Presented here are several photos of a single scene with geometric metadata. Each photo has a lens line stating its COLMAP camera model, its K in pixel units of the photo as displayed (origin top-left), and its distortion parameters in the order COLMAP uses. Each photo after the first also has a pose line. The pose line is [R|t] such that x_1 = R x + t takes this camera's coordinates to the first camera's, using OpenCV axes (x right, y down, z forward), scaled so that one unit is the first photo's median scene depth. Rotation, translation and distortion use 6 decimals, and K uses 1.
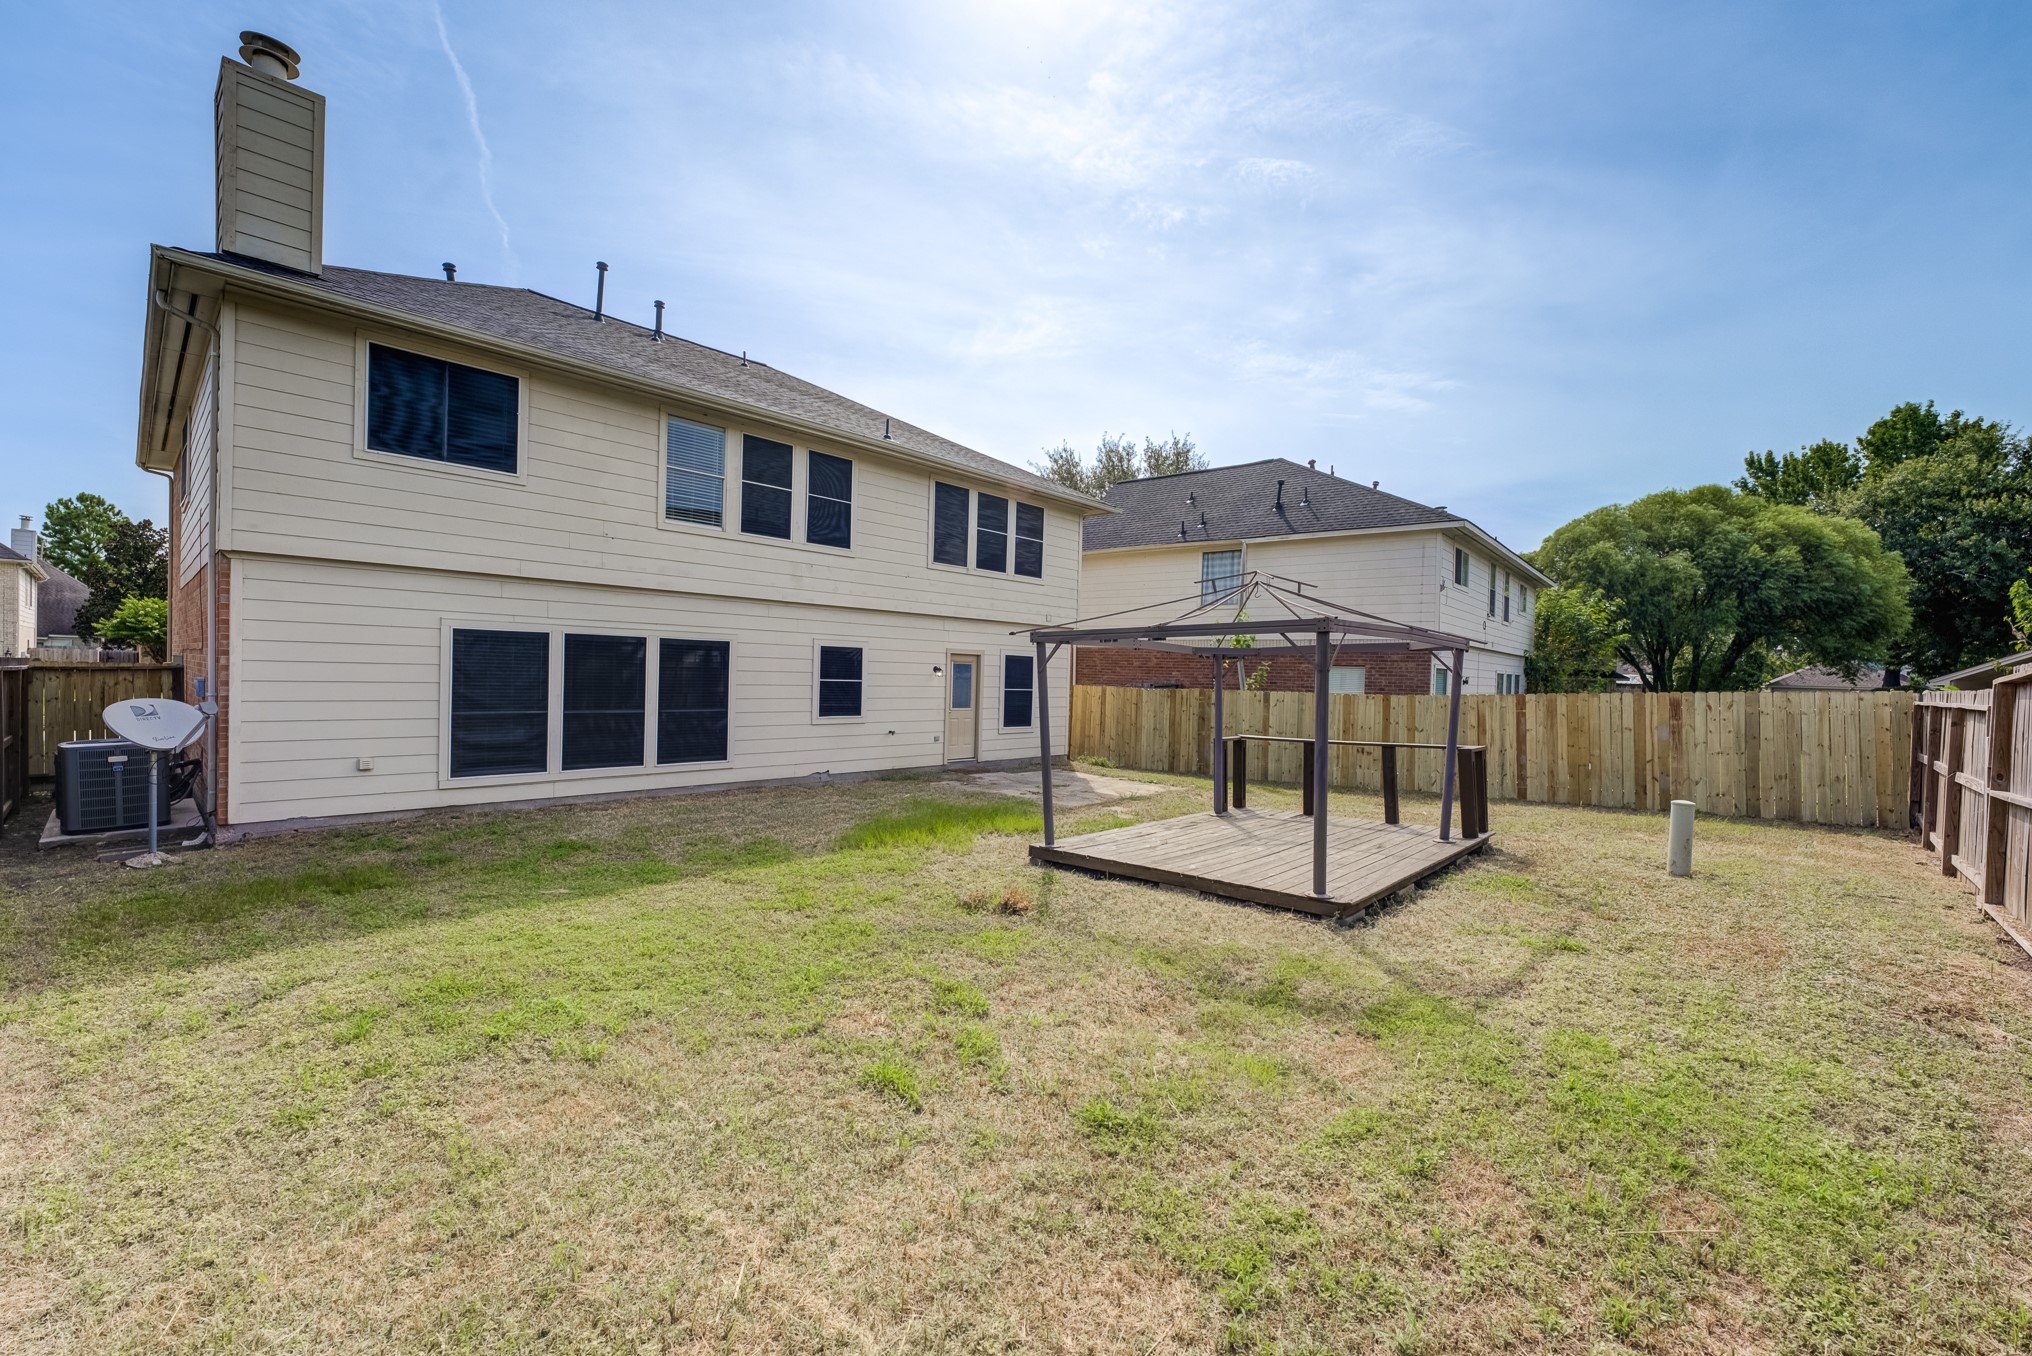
lens RADIAL K [[829.4, 0, 1016.0], [0, 829.4, 678.0], [0, 0, 1]] dist [-0.008406, 0.000228]
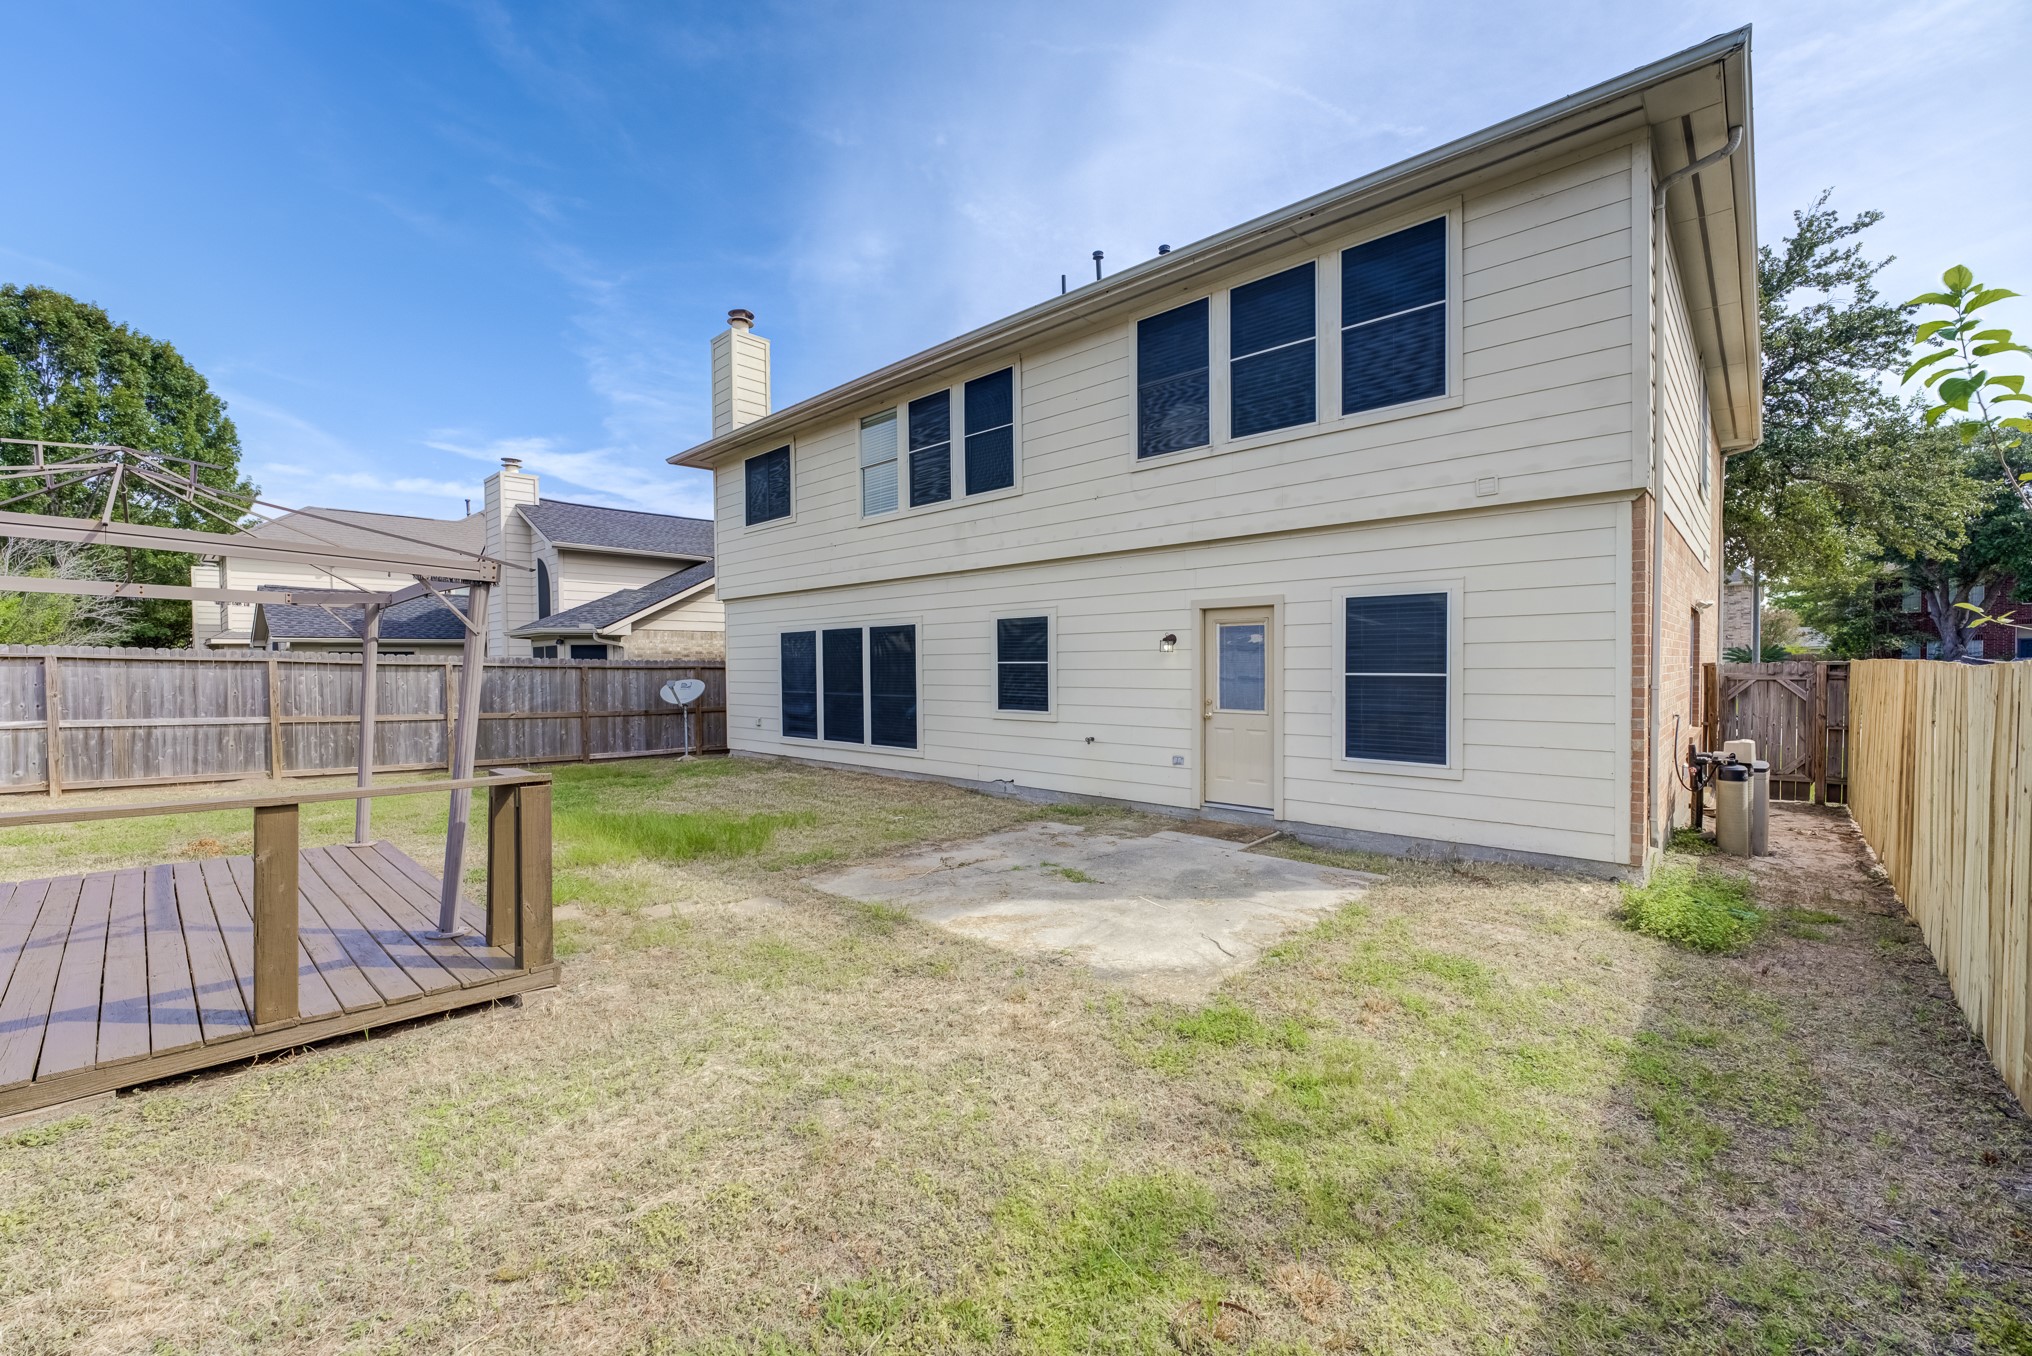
lens RADIAL K [[829.4, 0, 1016.0], [0, 829.4, 678.0], [0, 0, 1]] dist [-0.008406, 0.000228]
pose [[-0.012644, -0.009883, -0.999871, 0.569779], [0.002853, 0.999947, -0.009919, 0.025640], [0.999916, -0.002978, -0.012615, 1.063645]]
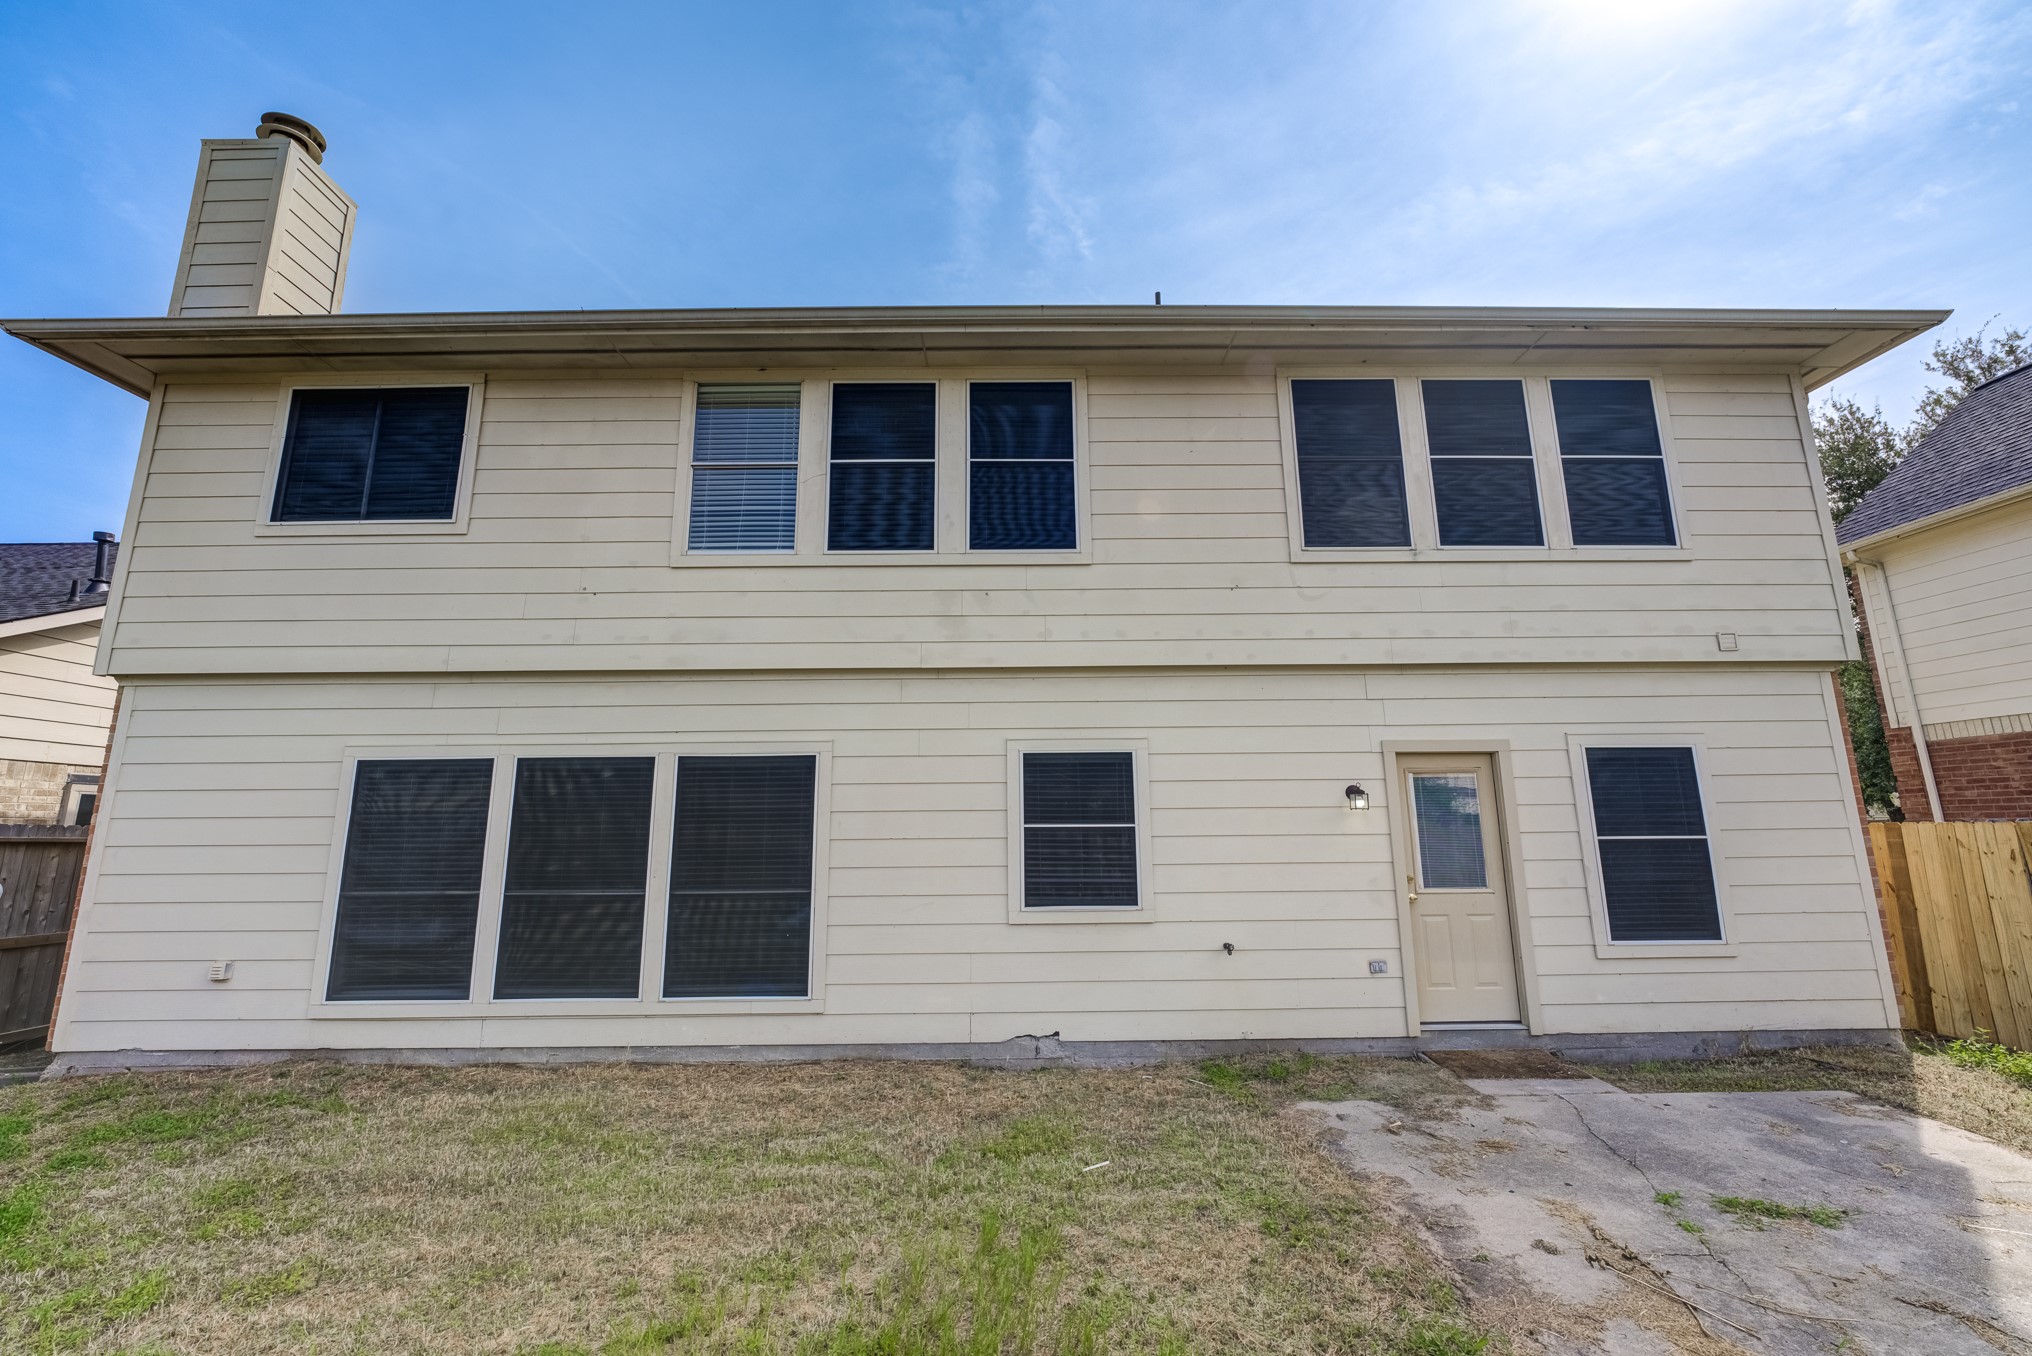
lens RADIAL K [[821.3, 0, 1010.1], [0, 821.3, 672.2], [0, 0, 1]] dist [-0.006969, 0.000265]
pose [[0.679983, -0.174224, -0.712228, 0.108056], [0.024347, 0.976190, -0.215549, 0.017924], [0.732823, 0.129229, 0.668035, 0.696016]]
